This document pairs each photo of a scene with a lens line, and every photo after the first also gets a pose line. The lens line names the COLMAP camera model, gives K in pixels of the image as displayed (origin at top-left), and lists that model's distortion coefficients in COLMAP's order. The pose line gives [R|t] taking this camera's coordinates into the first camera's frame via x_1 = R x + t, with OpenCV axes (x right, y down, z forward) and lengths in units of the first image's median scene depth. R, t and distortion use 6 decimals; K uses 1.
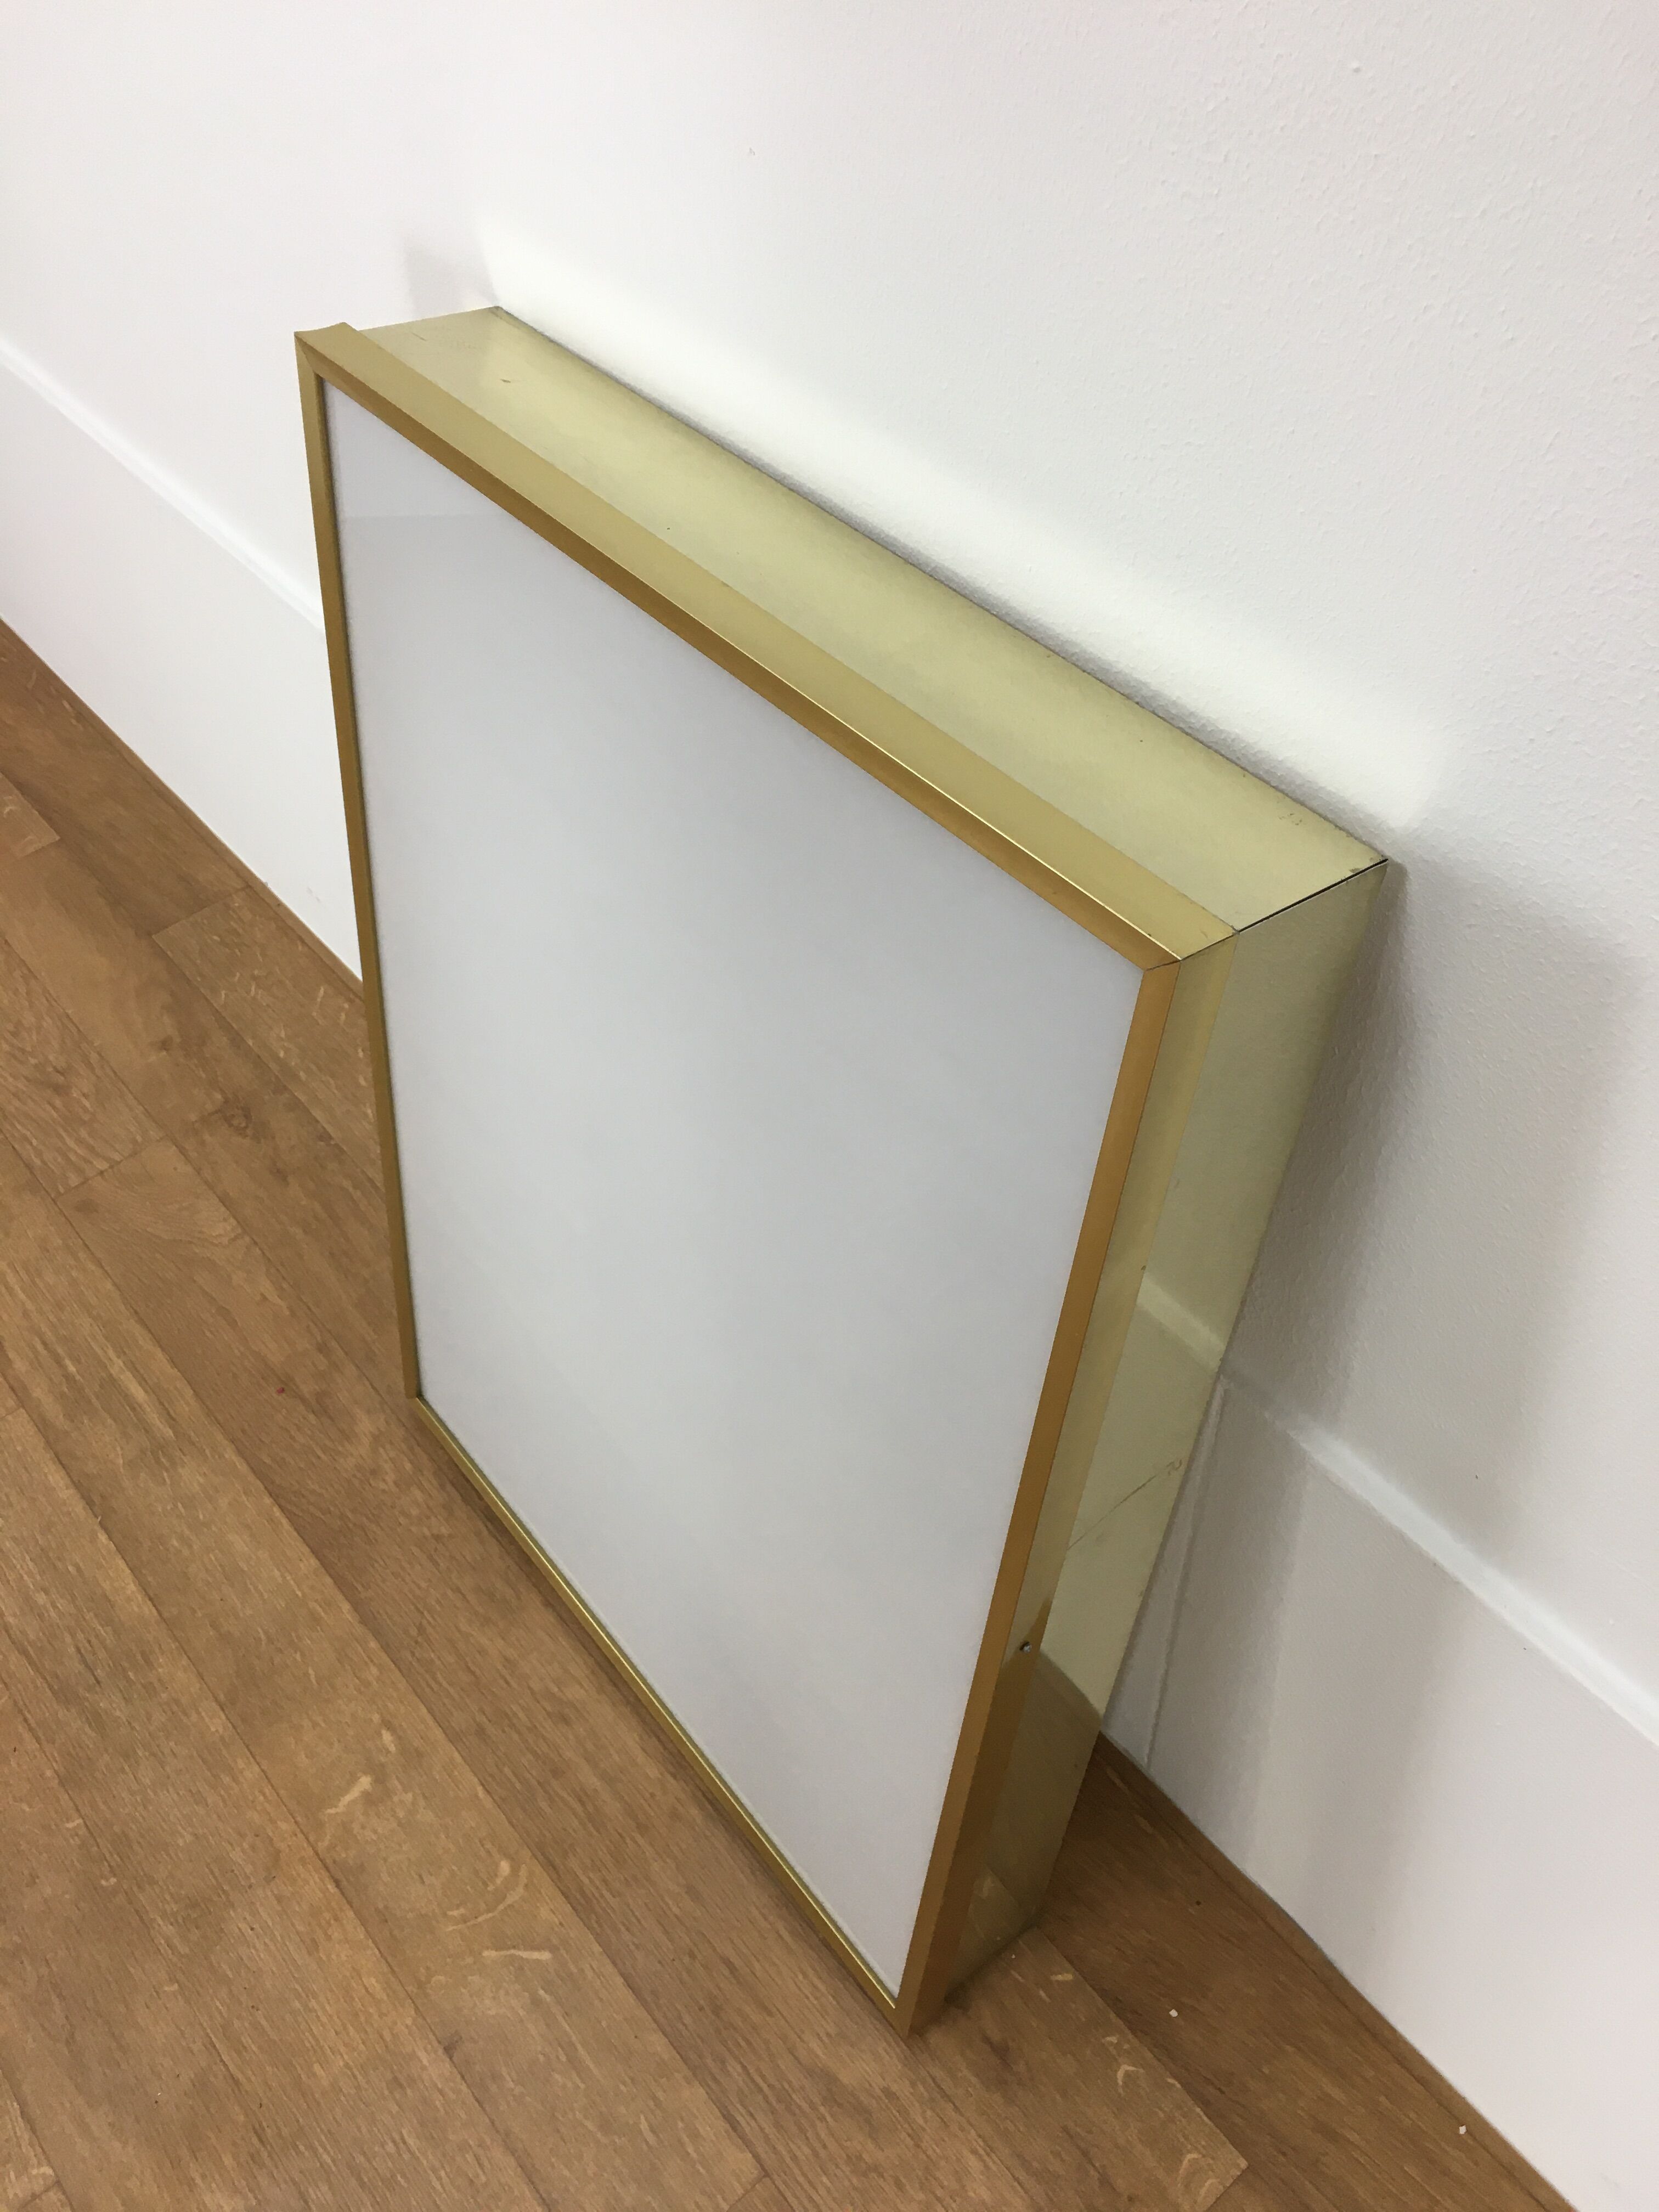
lens RADIAL K [[1907.0, 0, 824.0], [0, 1907.0, 1119.2], [0, 0, 1]] dist [0.078318, -0.126140]
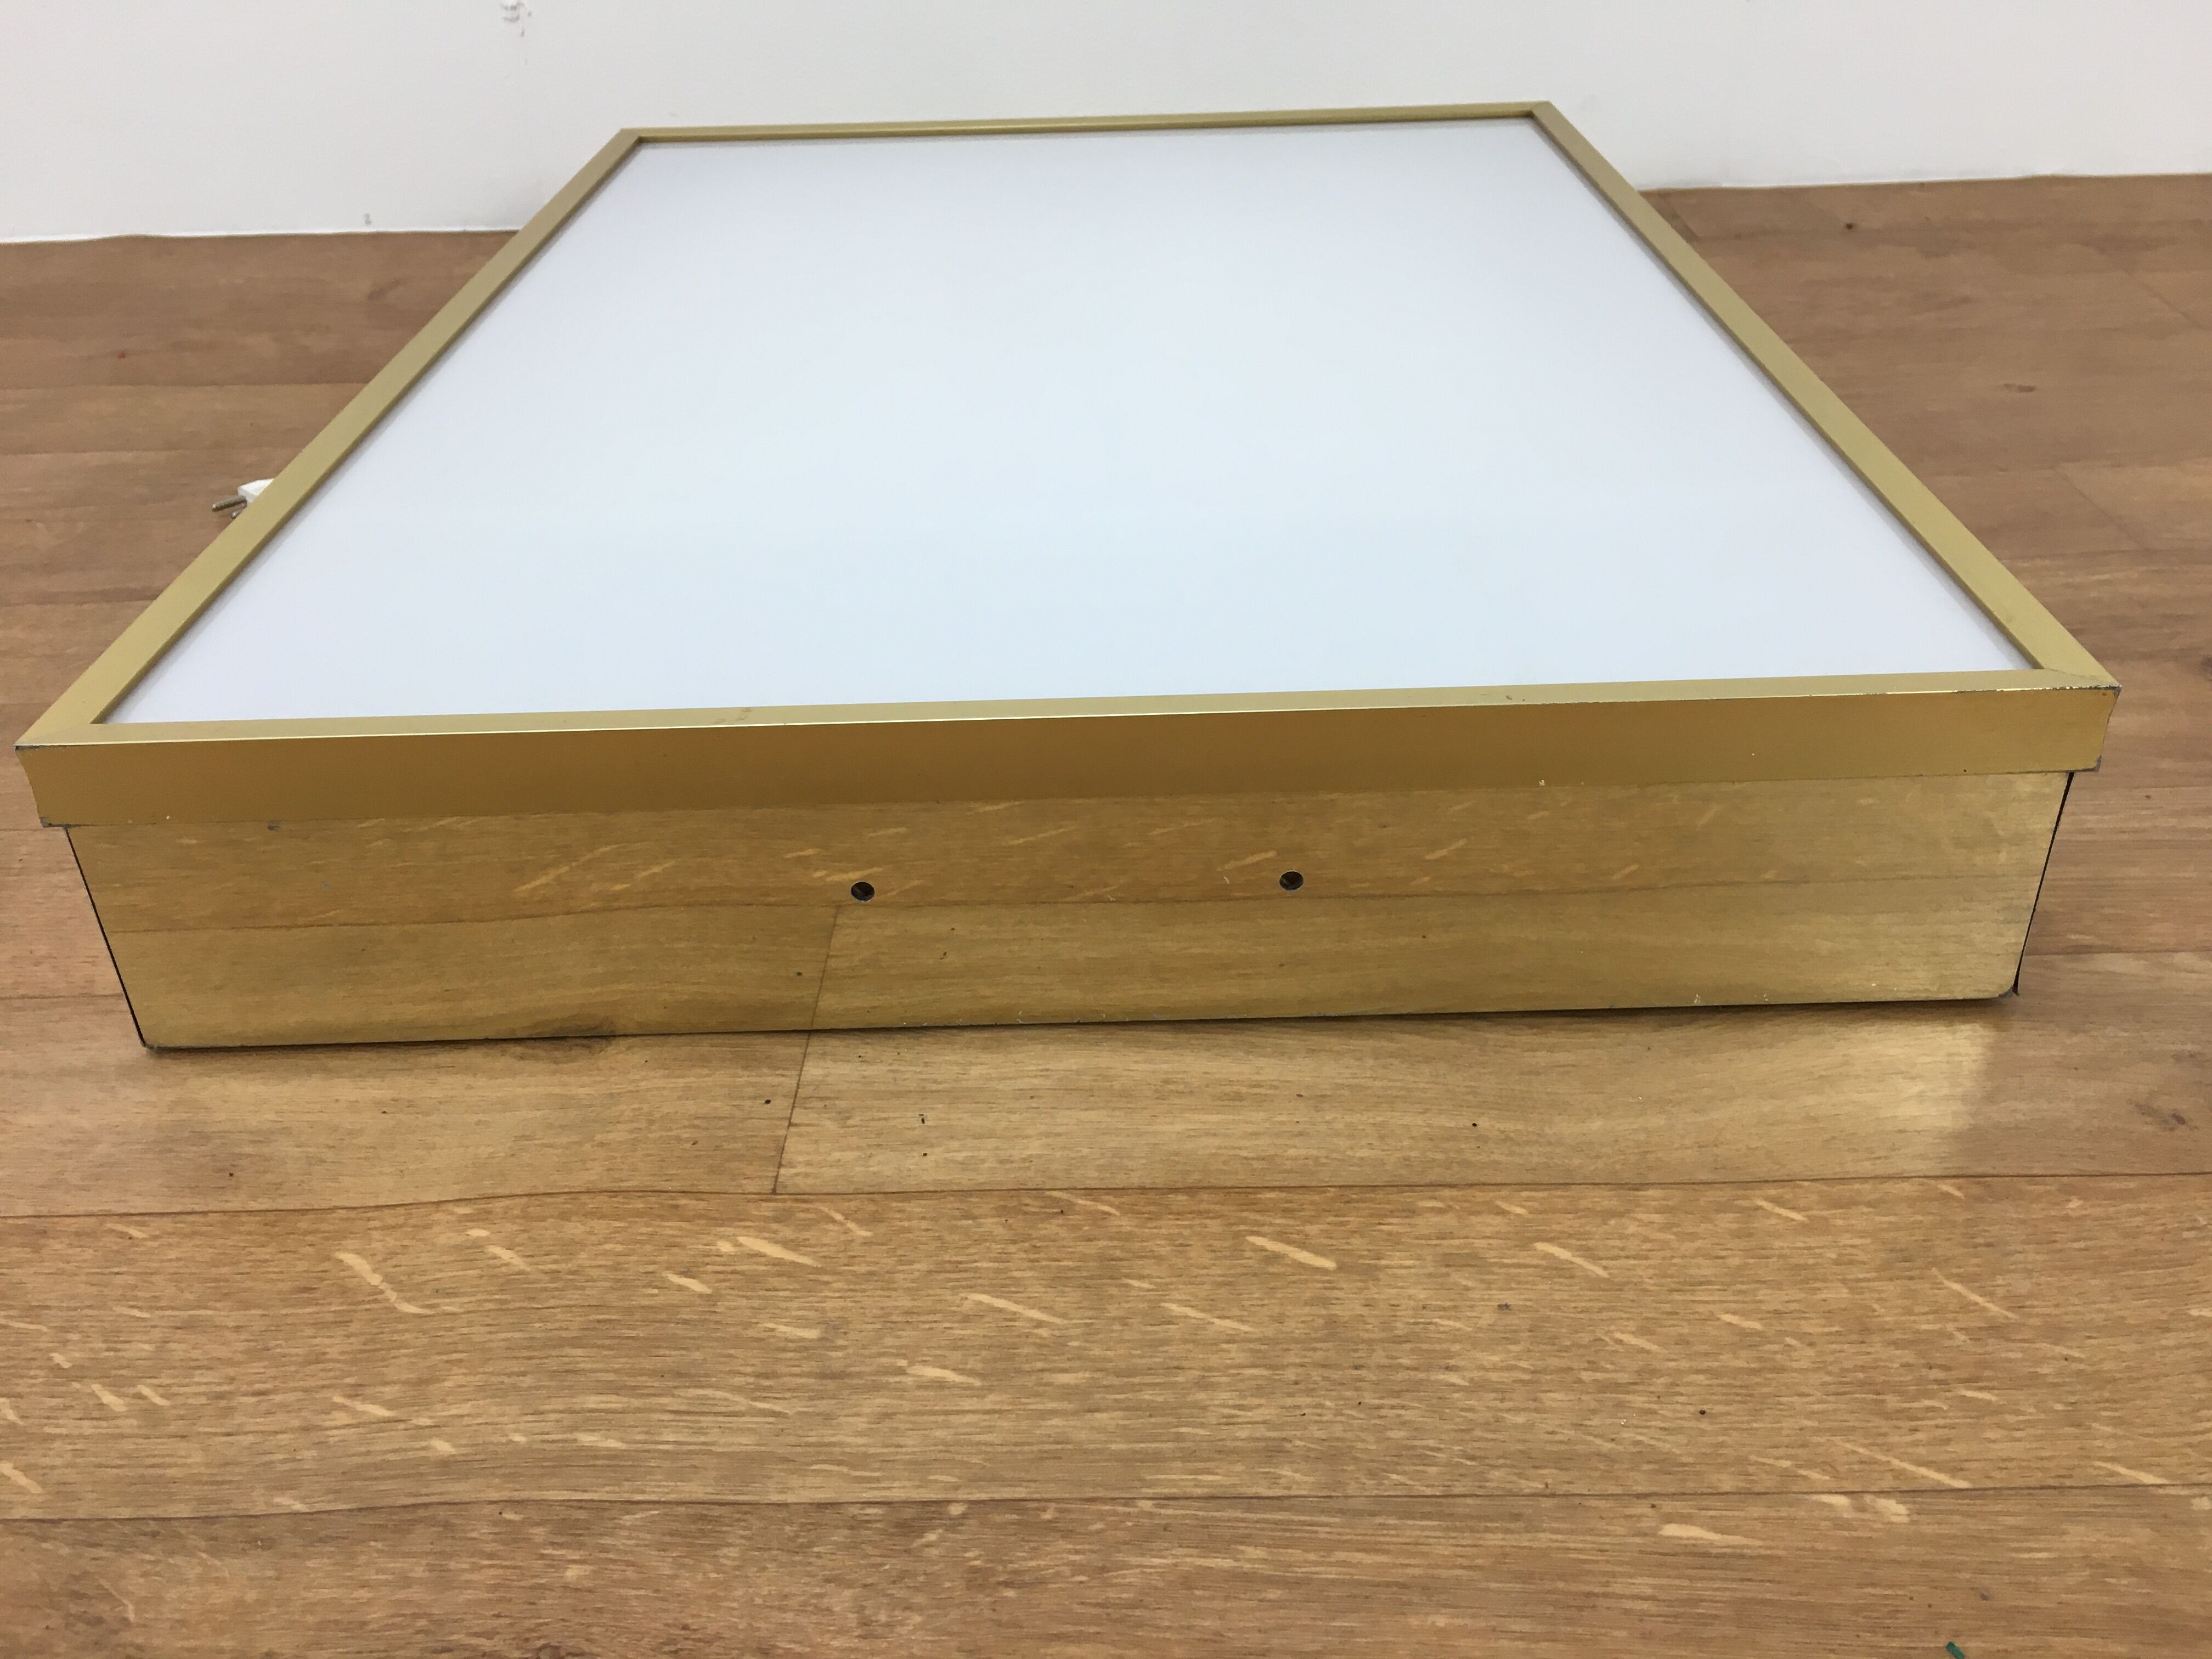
lens RADIAL K [[1907.0, 0, 1101.3], [0, 1907.0, 821.8], [0, 0, 1]] dist [0.078318, -0.126140]
pose [[0.644761, -0.354440, 0.677241, -0.517683], [0.571906, 0.811530, -0.119757, -0.030042], [-0.507155, 0.464533, 0.725950, 0.994547]]
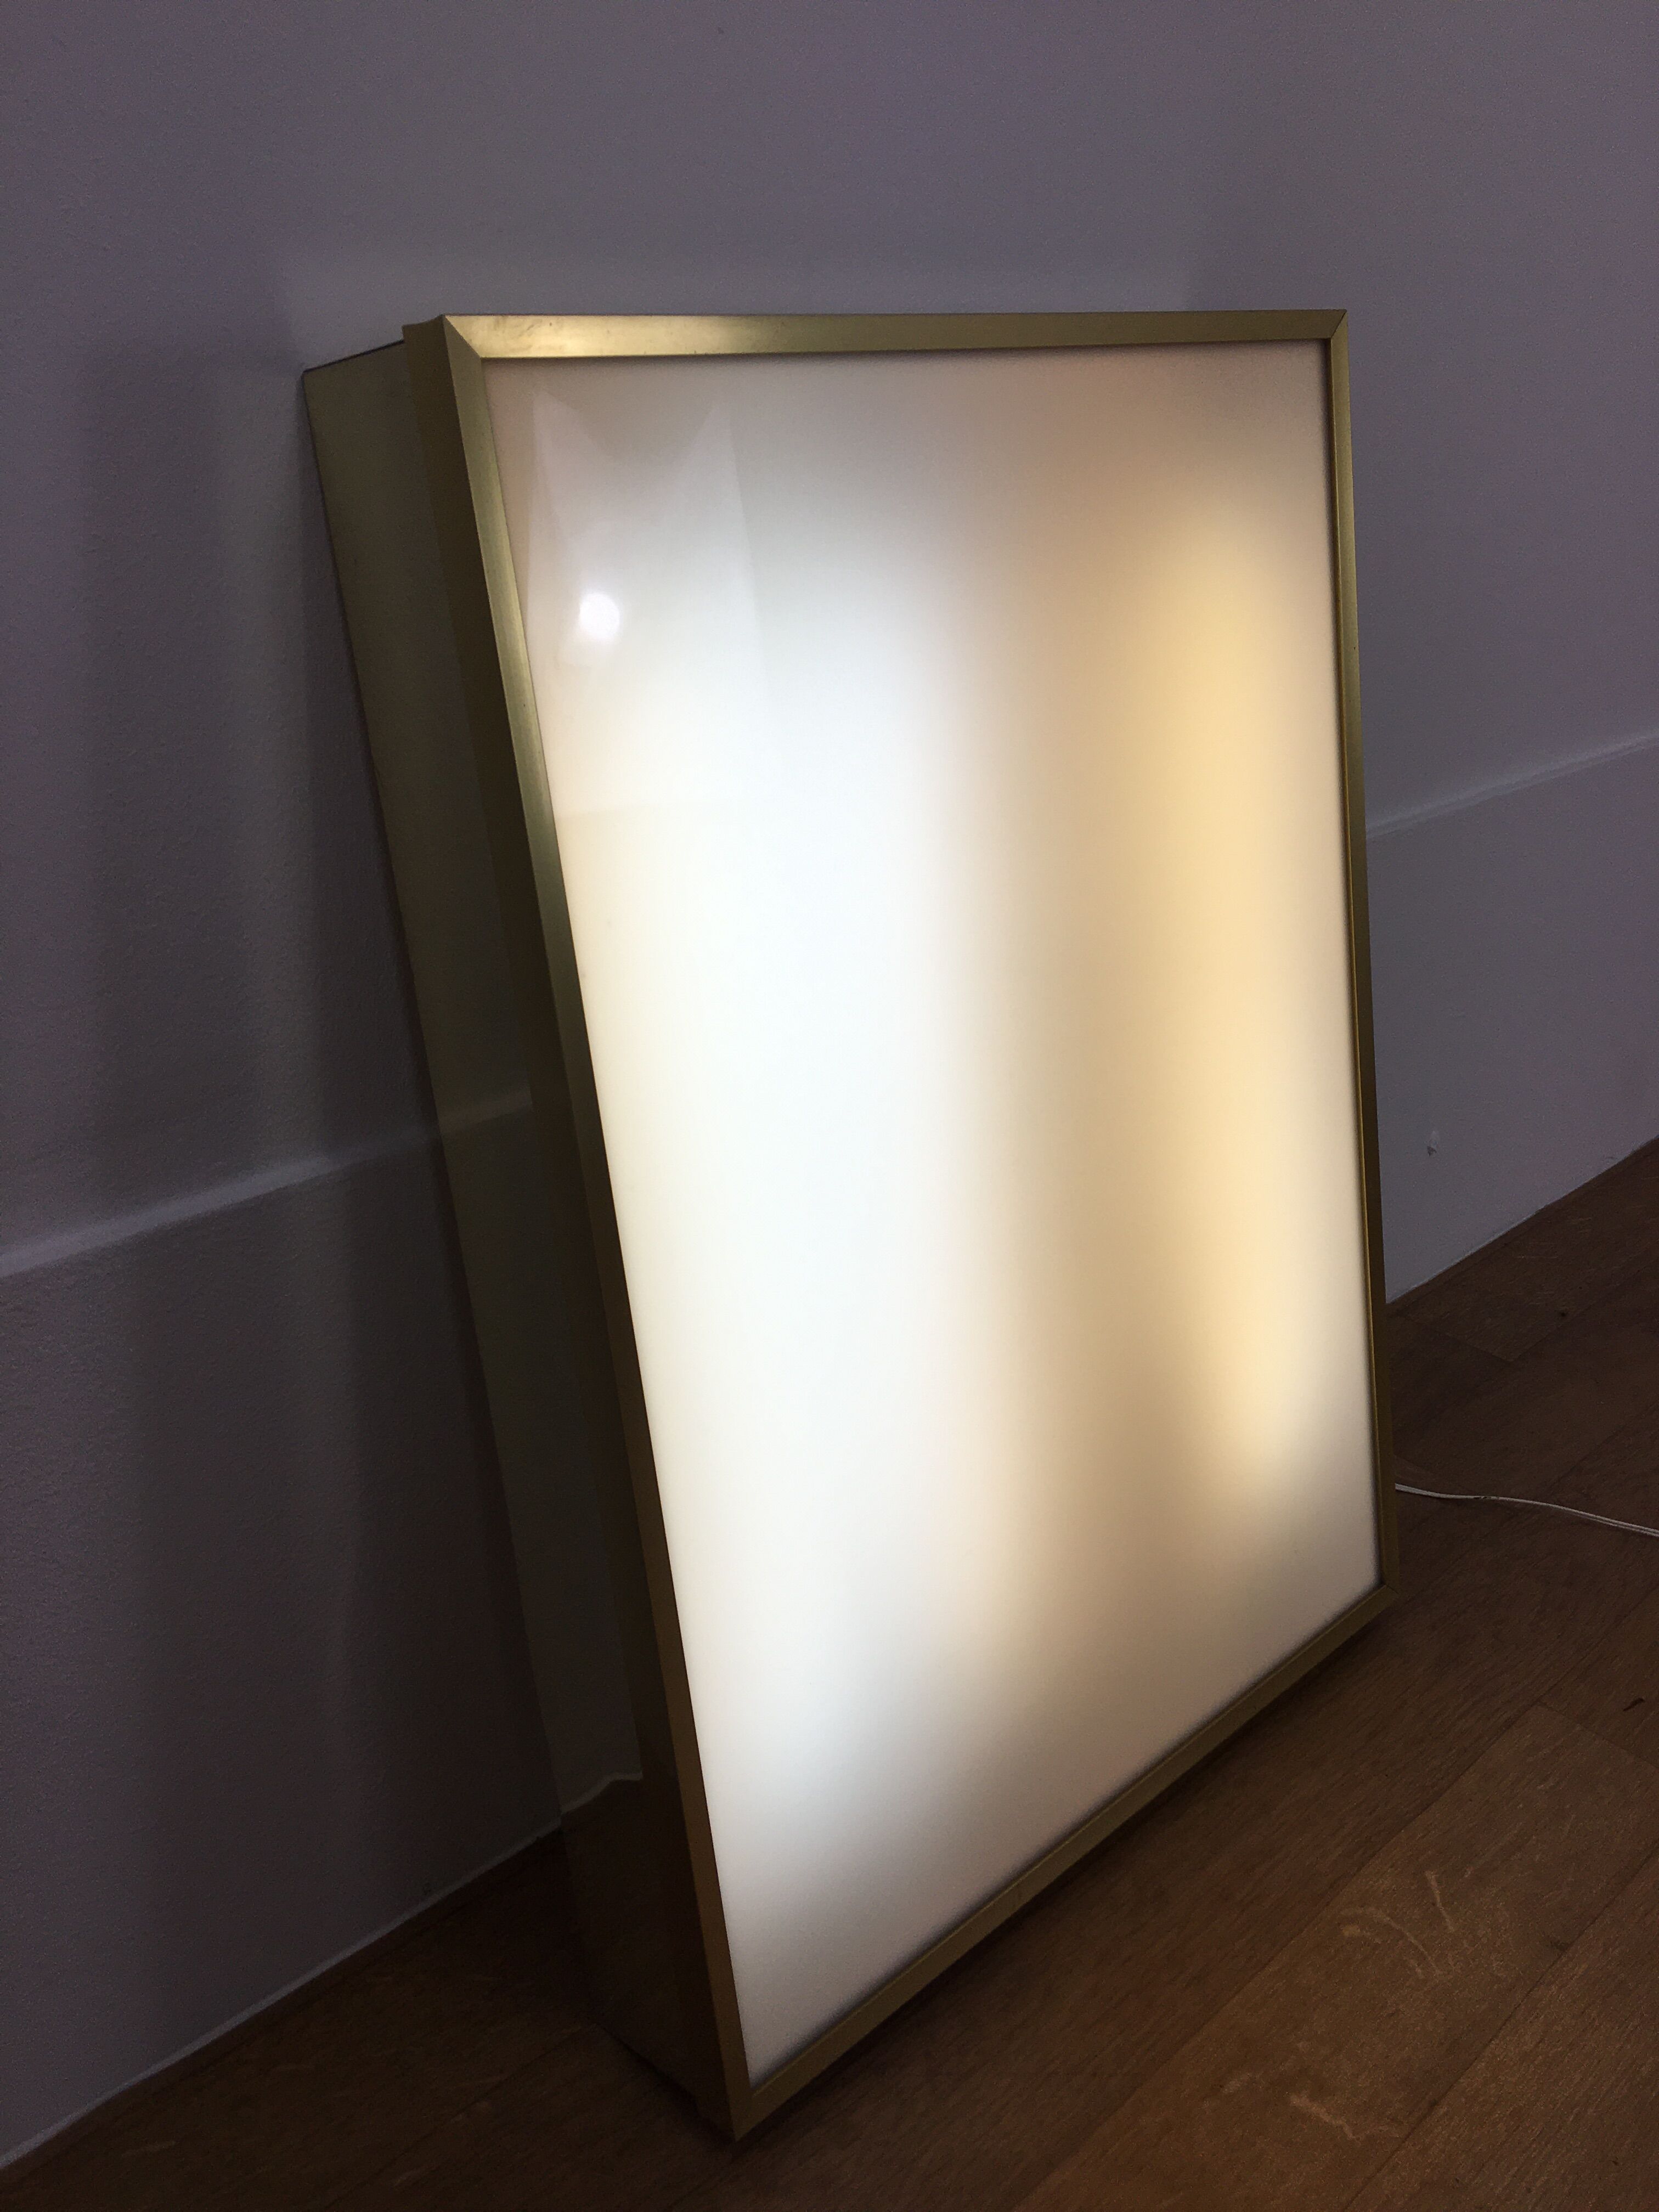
lens RADIAL K [[1907.0, 0, 827.5], [0, 1907.0, 1104.0], [0, 0, 1]] dist [0.078318, -0.126140]
pose [[-0.075727, -0.350352, 0.933552, -0.803123], [0.735292, 0.612759, 0.289607, -0.244559], [-0.673507, 0.708364, 0.211208, 0.711920]]
